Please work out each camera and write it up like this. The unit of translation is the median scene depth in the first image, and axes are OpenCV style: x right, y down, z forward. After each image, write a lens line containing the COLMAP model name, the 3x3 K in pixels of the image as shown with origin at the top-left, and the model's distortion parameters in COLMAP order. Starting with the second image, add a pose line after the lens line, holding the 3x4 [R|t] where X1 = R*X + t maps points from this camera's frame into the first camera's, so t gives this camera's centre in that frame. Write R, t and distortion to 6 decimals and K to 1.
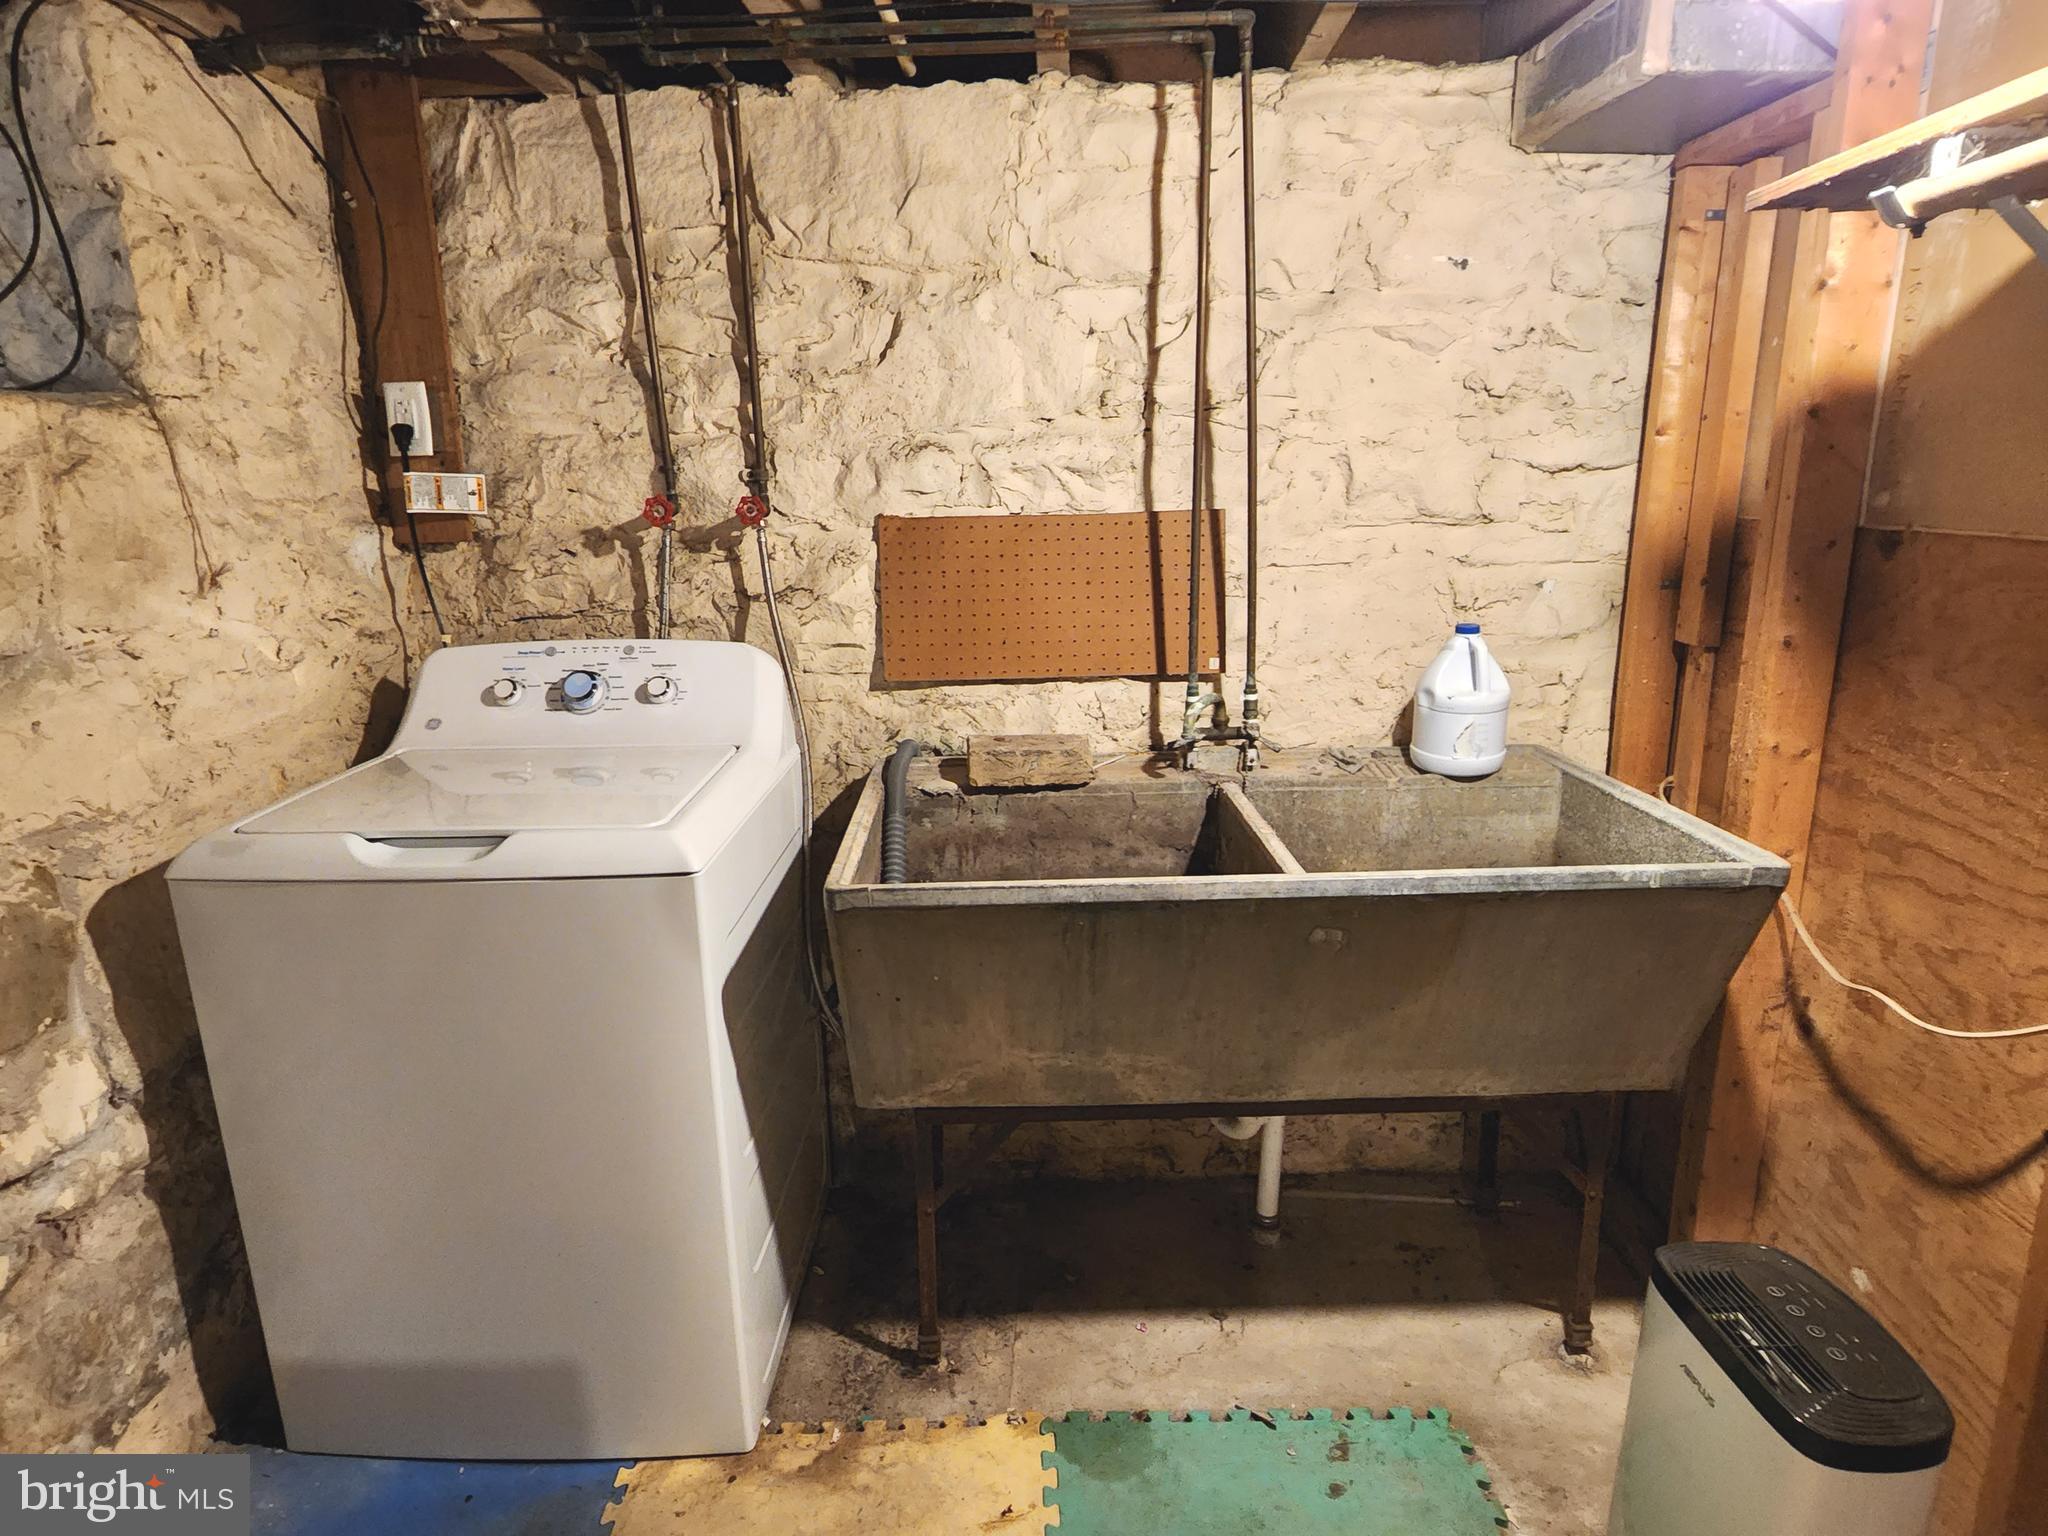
lens RADIAL K [[1186.8, 0, 1019.4], [0, 1186.8, 777.4], [0, 0, 1]] dist [-0.002333, -0.001658]
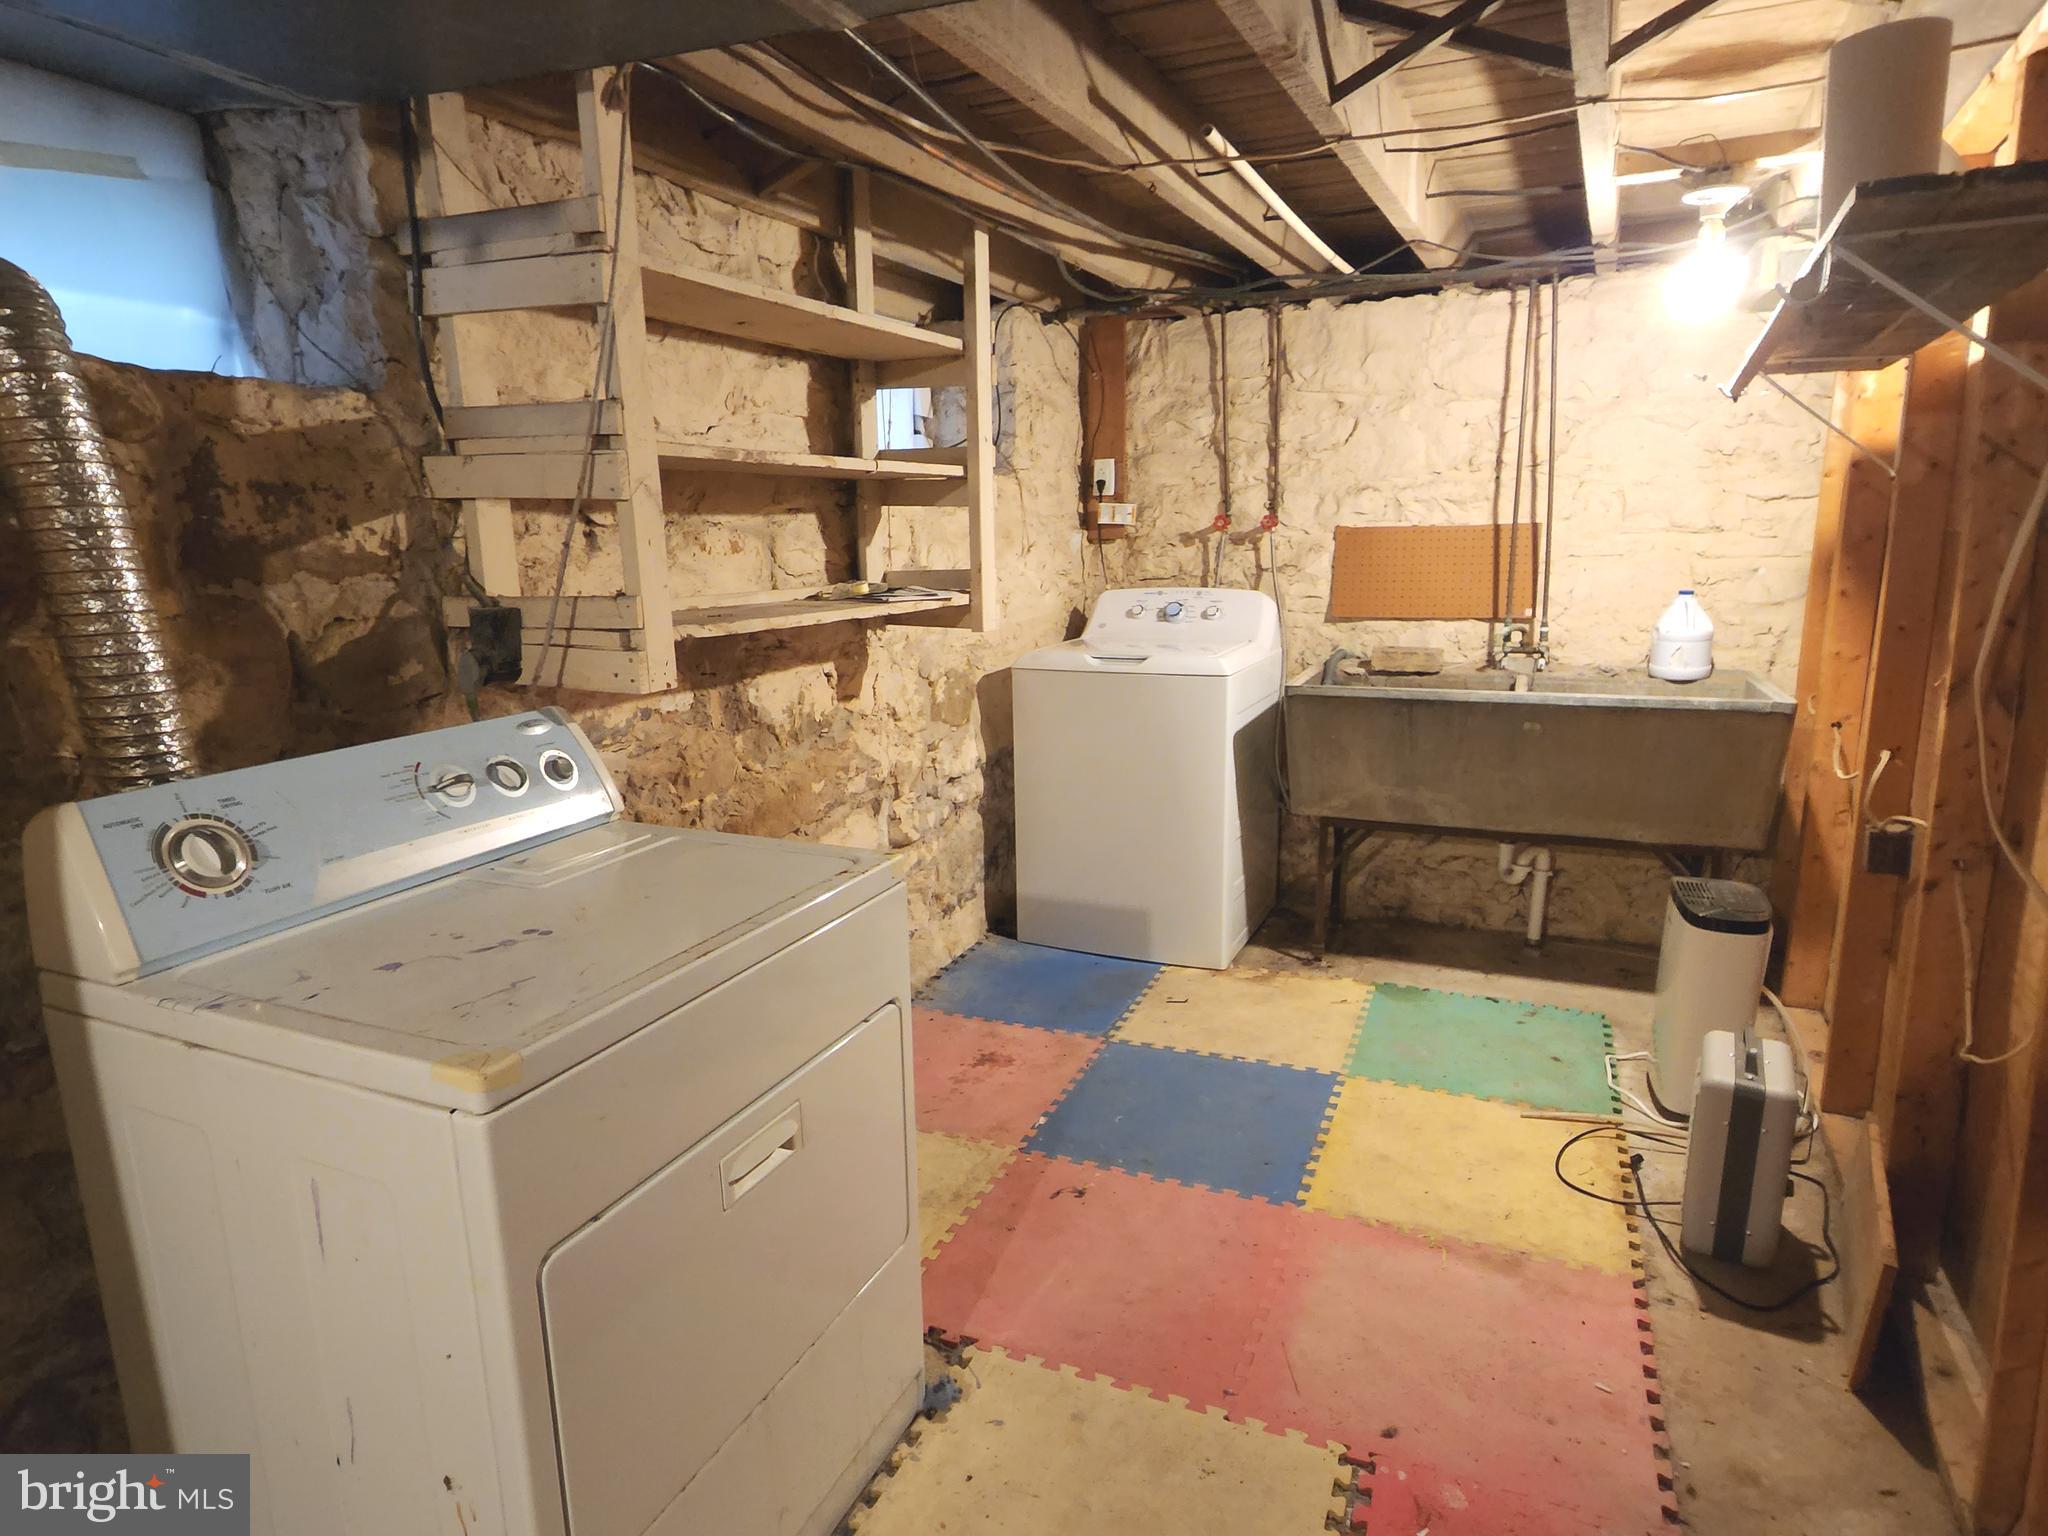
lens RADIAL K [[1186.8, 0, 1019.4], [0, 1186.8, 777.4], [0, 0, 1]] dist [-0.002333, -0.001658]
pose [[0.912950, 0.087115, -0.398665, 0.204163], [-0.101515, 0.994719, -0.015109, 0.251681], [0.395244, 0.054264, 0.916972, -0.883268]]
